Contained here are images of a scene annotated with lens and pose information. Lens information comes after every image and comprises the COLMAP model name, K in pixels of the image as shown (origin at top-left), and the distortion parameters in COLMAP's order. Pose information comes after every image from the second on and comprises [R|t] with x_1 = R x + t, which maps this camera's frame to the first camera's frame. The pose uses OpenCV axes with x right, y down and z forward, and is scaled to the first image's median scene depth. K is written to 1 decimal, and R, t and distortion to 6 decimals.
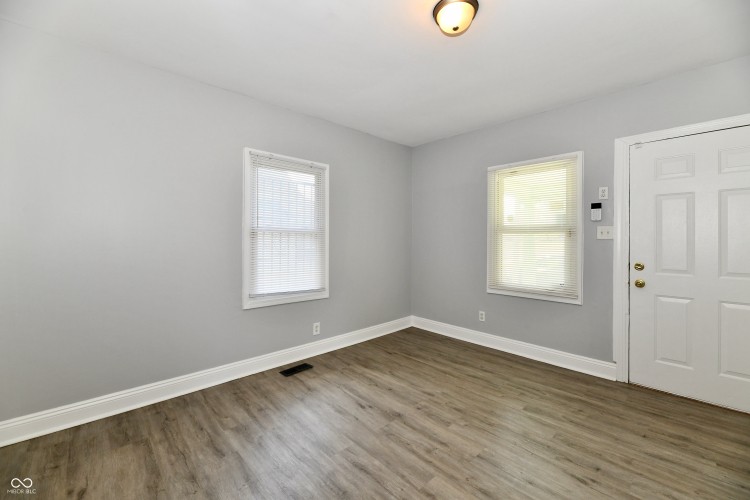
lens RADIAL K [[308.2, 0, 379.4], [0, 308.2, 241.2], [0, 0, 1]] dist [-0.002808, -0.001454]
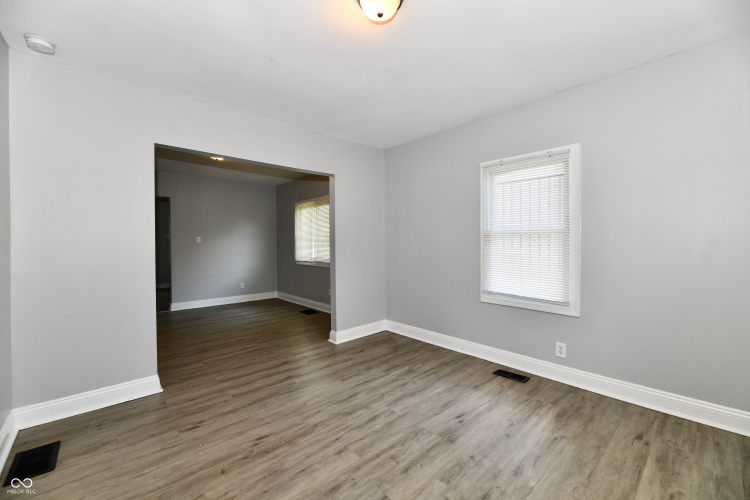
lens RADIAL K [[308.2, 0, 379.4], [0, 308.2, 241.2], [0, 0, 1]] dist [-0.002808, -0.001454]
pose [[-0.017663, -0.004665, -0.999833, 0.868804], [0.003592, 0.999982, -0.004729, -0.005142], [0.999838, -0.003675, -0.017646, 0.736850]]
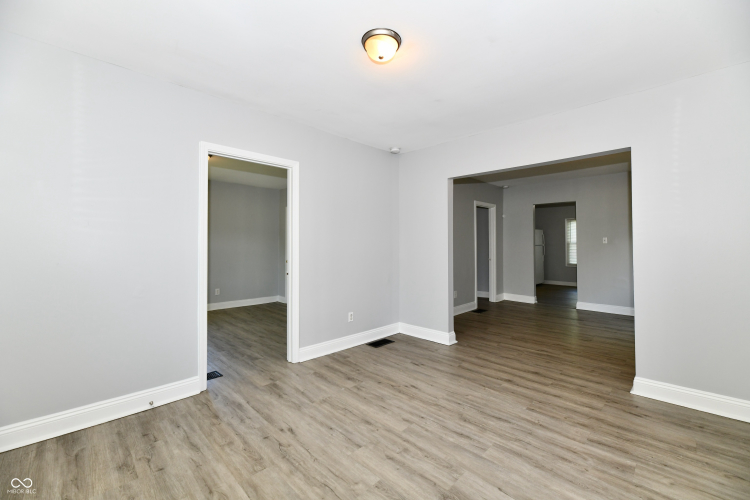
lens RADIAL K [[308.2, 0, 379.4], [0, 308.2, 241.2], [0, 0, 1]] dist [-0.002808, -0.001454]
pose [[-0.999333, -0.000535, -0.036514, 0.217002], [-0.000181, 0.999953, -0.009700, -0.009374], [0.036518, -0.009687, -0.999286, 1.540861]]
